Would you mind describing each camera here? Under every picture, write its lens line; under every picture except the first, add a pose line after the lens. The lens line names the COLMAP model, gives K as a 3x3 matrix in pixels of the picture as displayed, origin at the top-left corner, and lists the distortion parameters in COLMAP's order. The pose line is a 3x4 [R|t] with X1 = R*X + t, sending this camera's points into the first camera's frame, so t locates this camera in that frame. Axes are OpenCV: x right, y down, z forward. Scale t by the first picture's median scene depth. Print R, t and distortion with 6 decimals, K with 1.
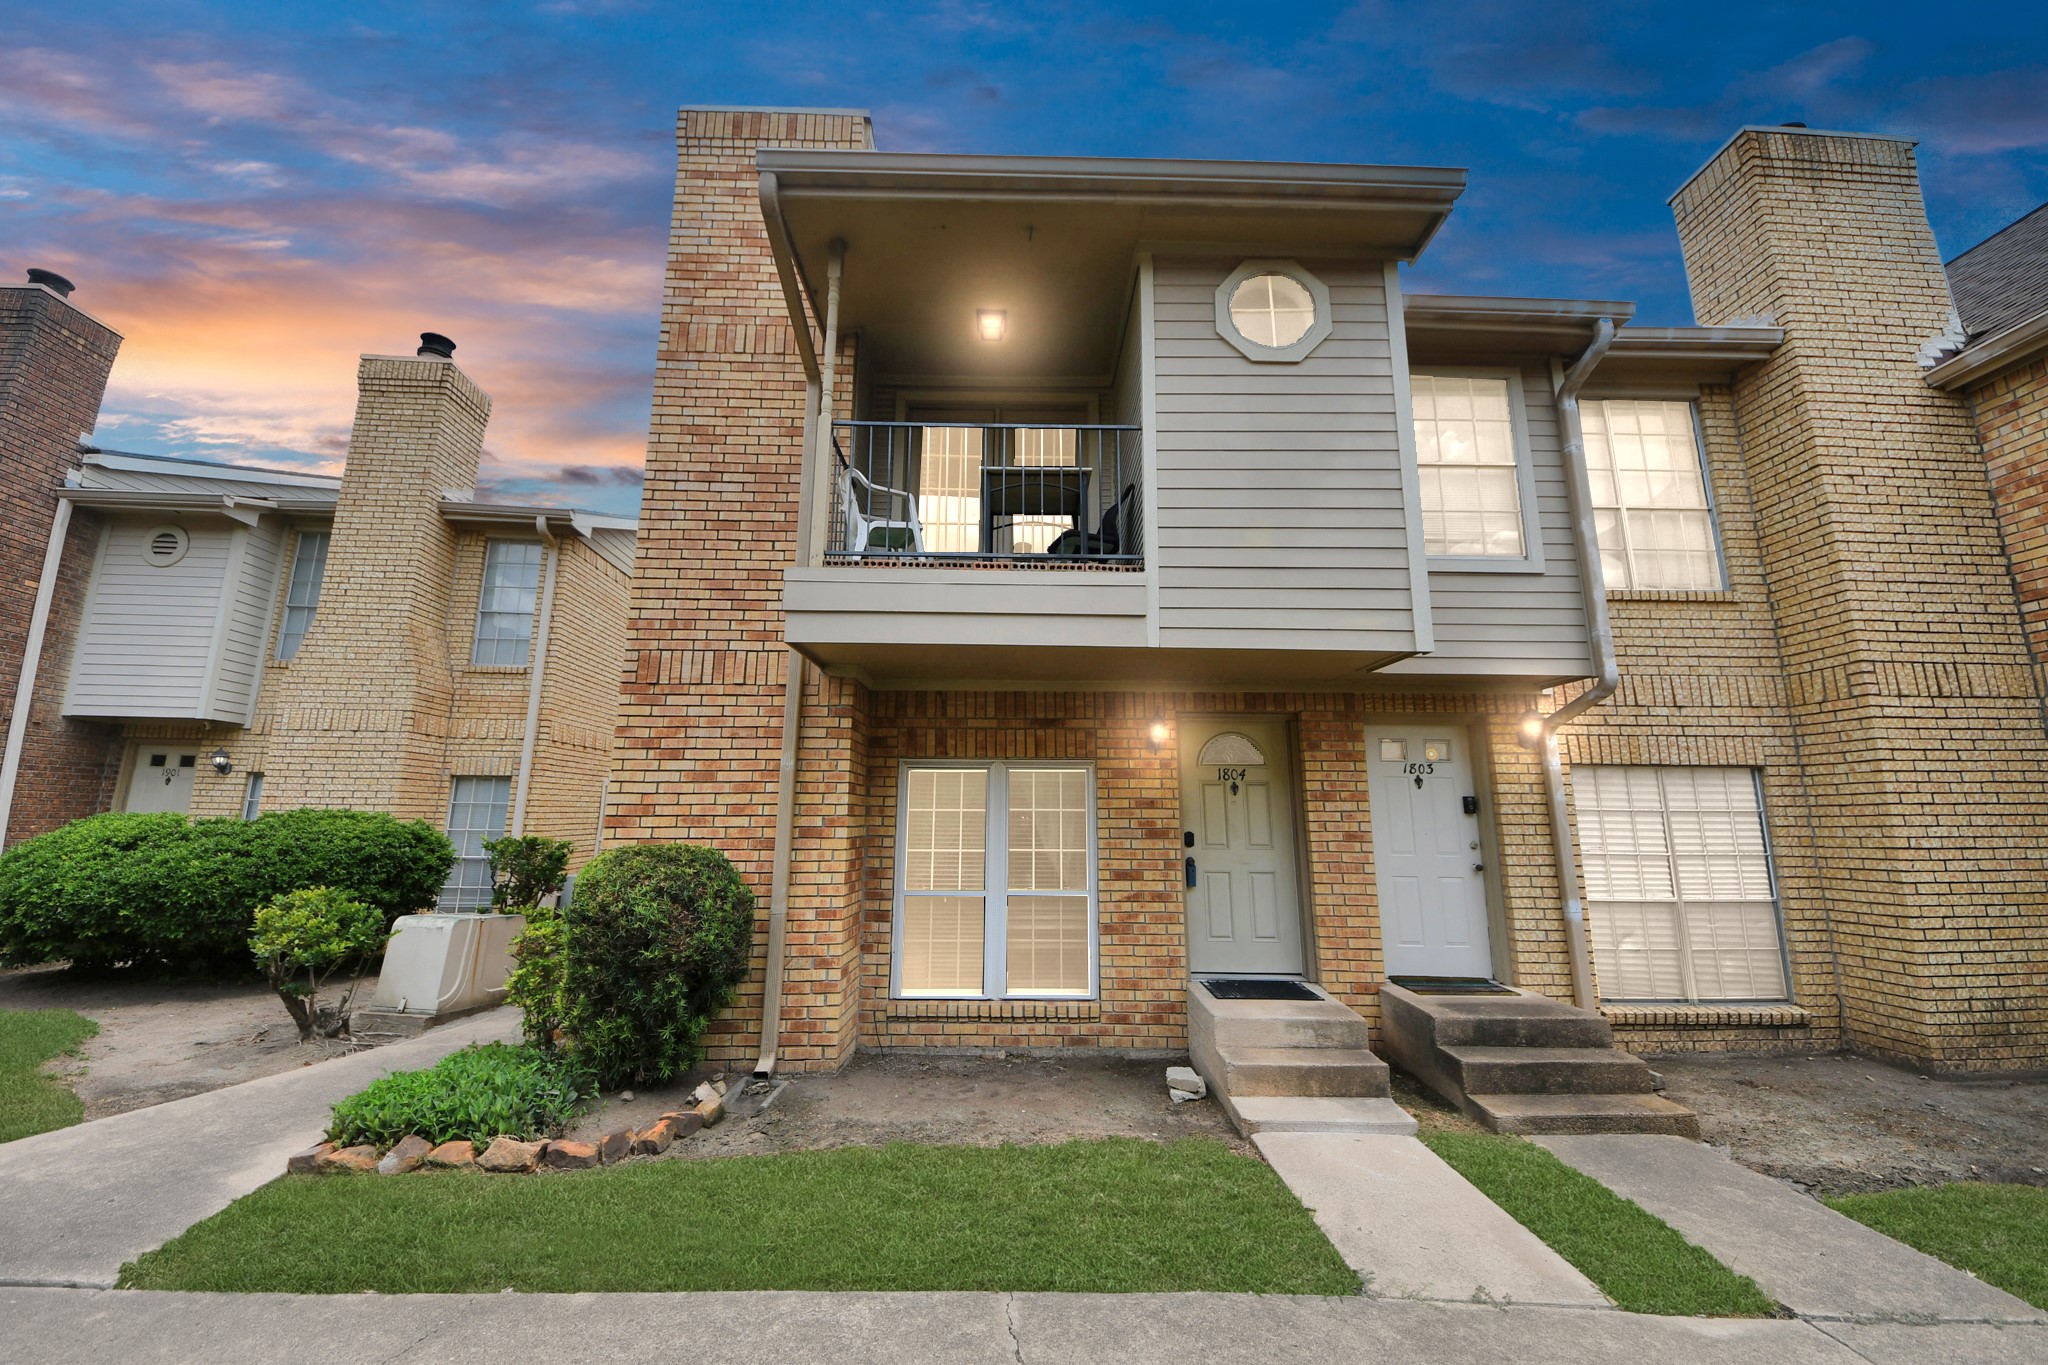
lens RADIAL K [[696.3, 0, 1004.8], [0, 696.3, 661.6], [0, 0, 1]] dist [0.039714, -0.022859]
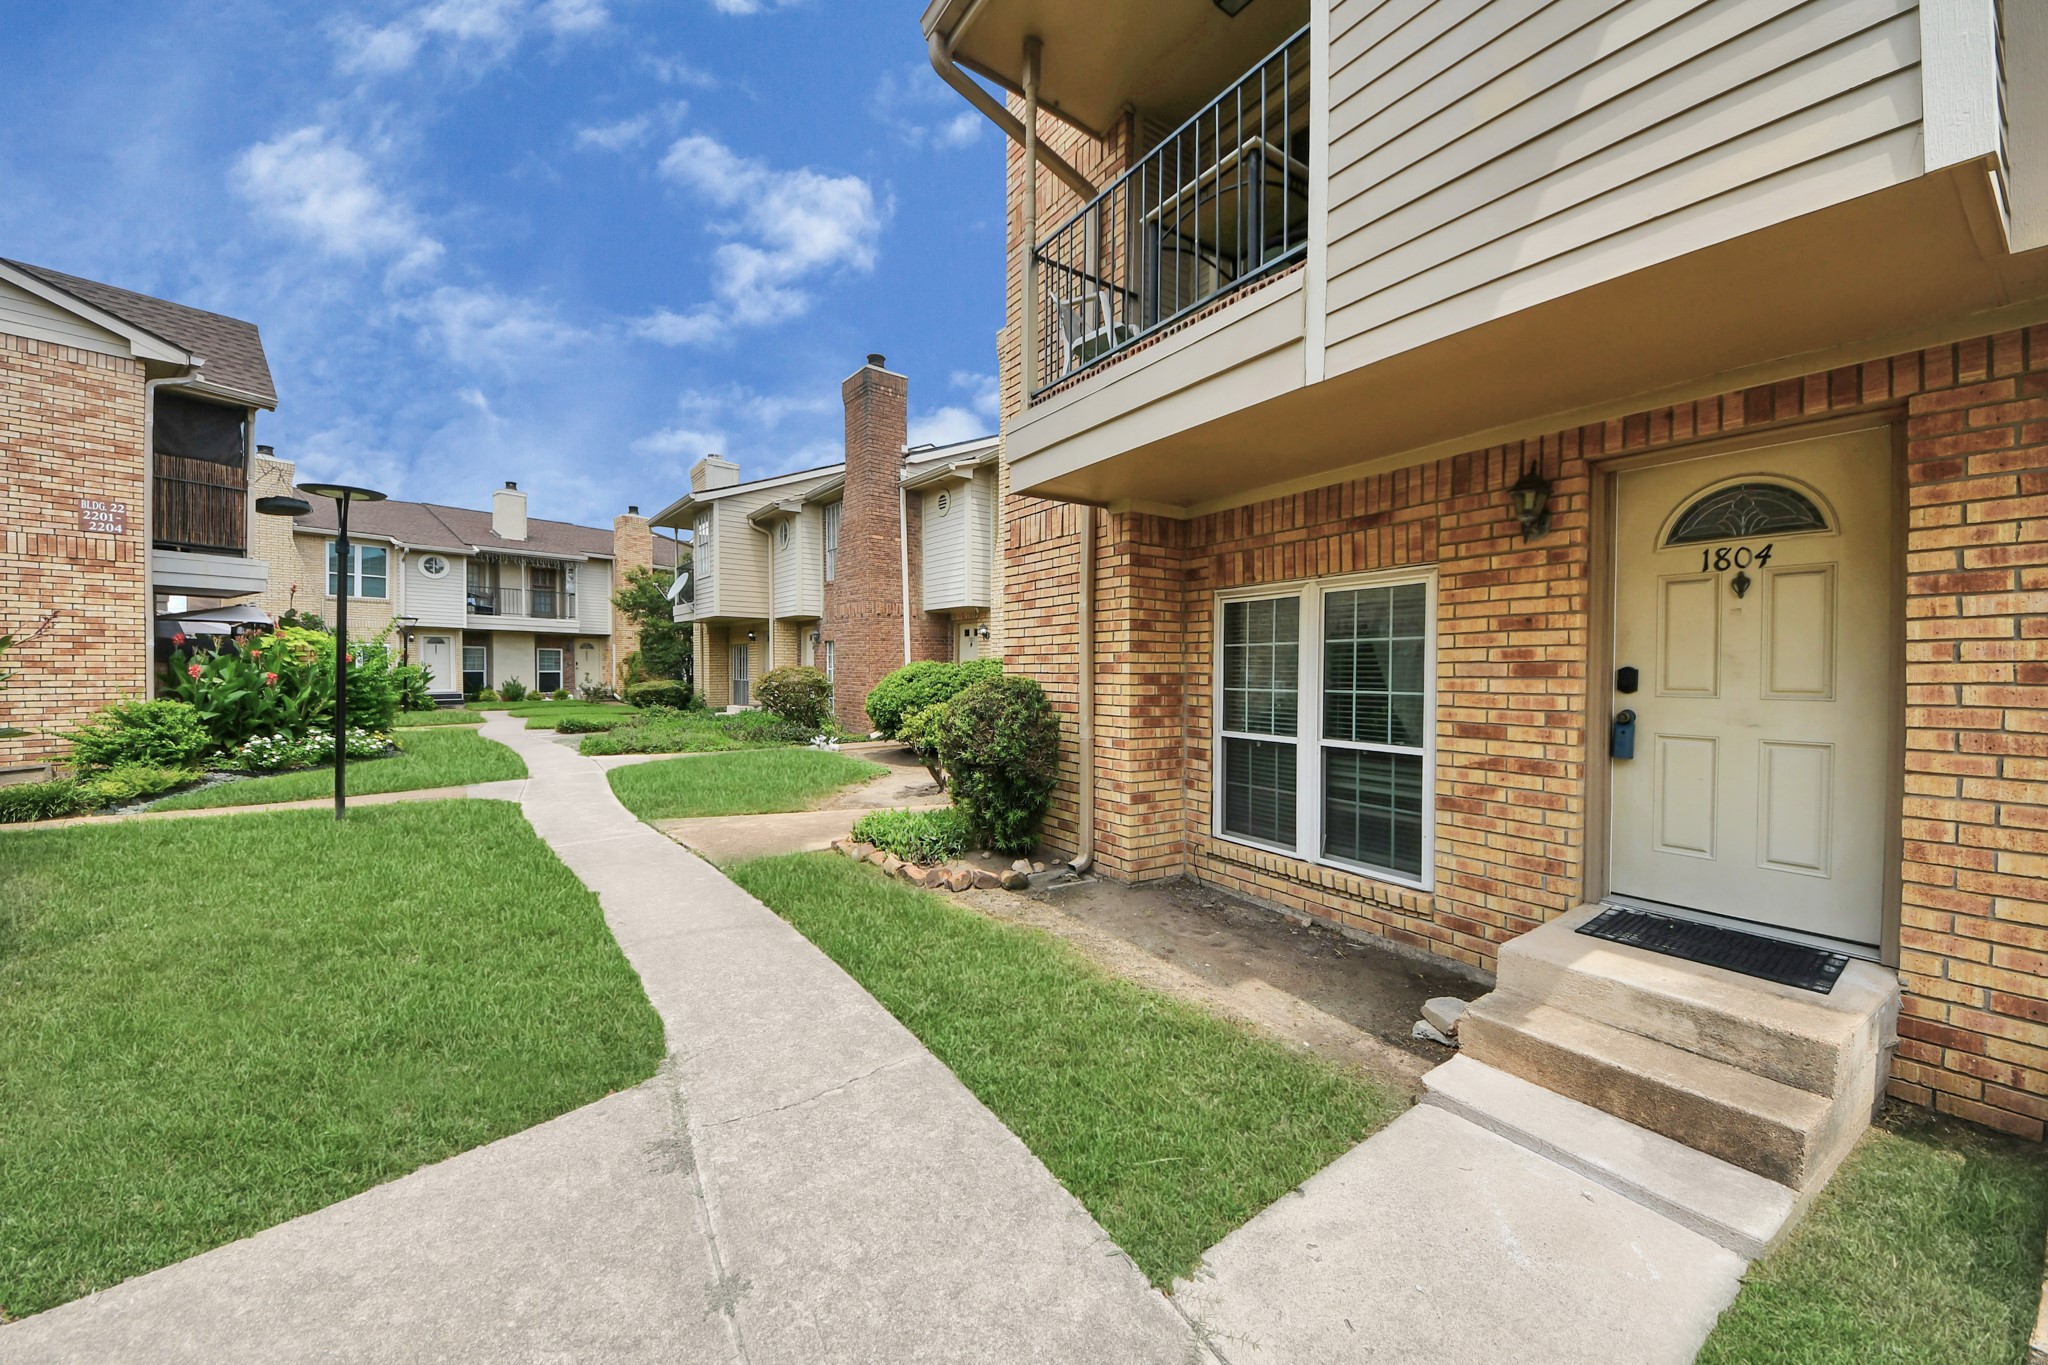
lens RADIAL K [[696.3, 0, 1004.8], [0, 696.3, 661.6], [0, 0, 1]] dist [0.039714, -0.022859]
pose [[0.572361, -0.010935, -0.819929, 0.465445], [0.179088, 0.977440, 0.111979, 0.086508], [0.800206, -0.210932, 0.561407, 0.282657]]
